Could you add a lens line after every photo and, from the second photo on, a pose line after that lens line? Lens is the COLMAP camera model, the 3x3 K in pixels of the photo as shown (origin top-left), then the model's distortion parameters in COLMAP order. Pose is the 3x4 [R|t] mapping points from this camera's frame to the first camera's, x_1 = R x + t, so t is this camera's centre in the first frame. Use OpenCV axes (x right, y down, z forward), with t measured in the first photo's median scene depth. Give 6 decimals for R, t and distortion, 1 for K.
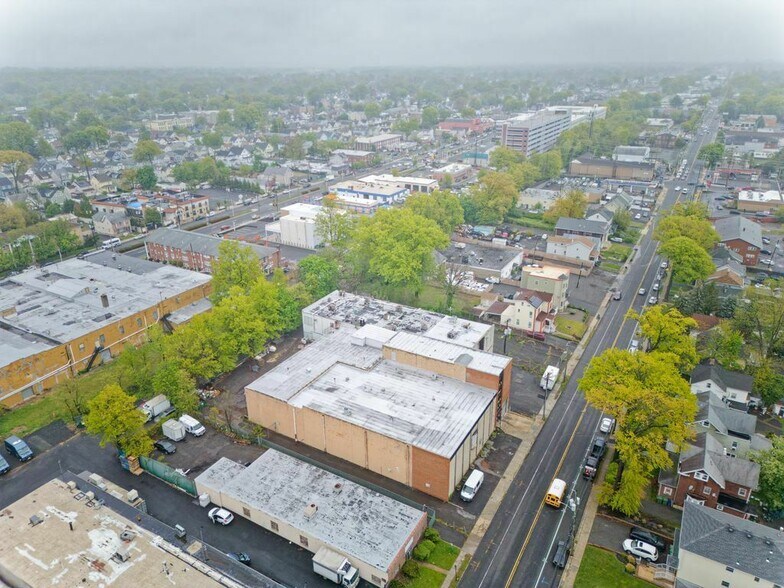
lens RADIAL K [[544.6, 0, 394.7], [0, 544.6, 292.8], [0, 0, 1]] dist [0.079372, -0.083215]
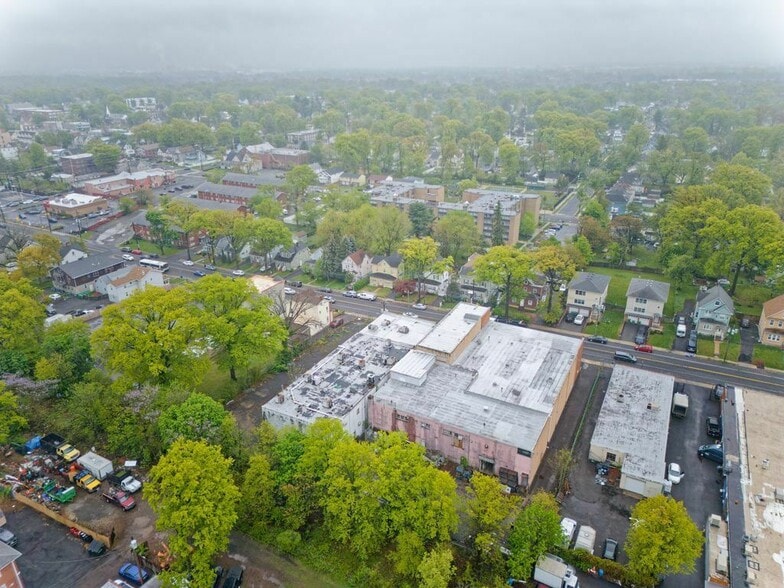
lens RADIAL K [[544.6, 0, 394.7], [0, 544.6, 292.8], [0, 0, 1]] dist [0.079372, -0.083215]
pose [[-0.032385, -0.380509, 0.924210, -0.724570], [0.396186, 0.844057, 0.361392, -0.320273], [-0.917599, 0.377863, 0.123417, 0.759043]]
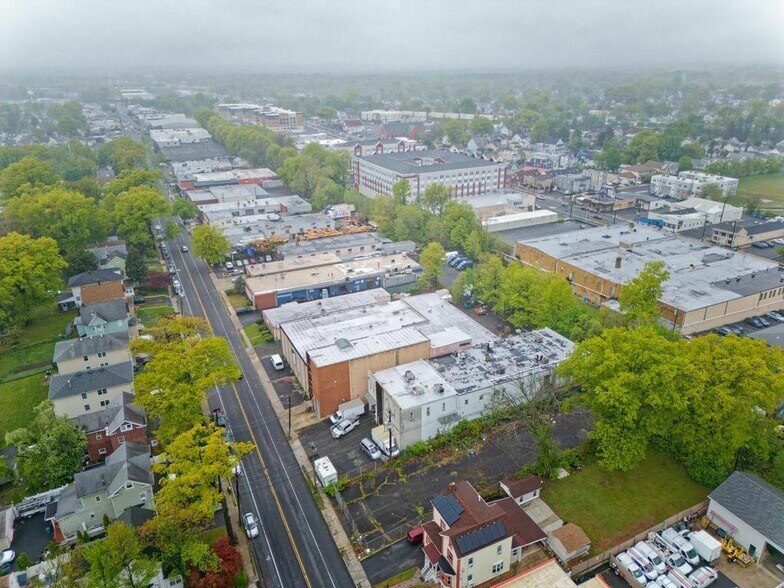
lens RADIAL K [[544.6, 0, 394.7], [0, 544.6, 292.8], [0, 0, 1]] dist [0.079372, -0.083215]
pose [[-0.563342, 0.333089, -0.756107, 0.647268], [-0.306636, 0.765491, 0.565684, -0.451264], [0.767216, 0.550523, -0.329097, 1.052627]]
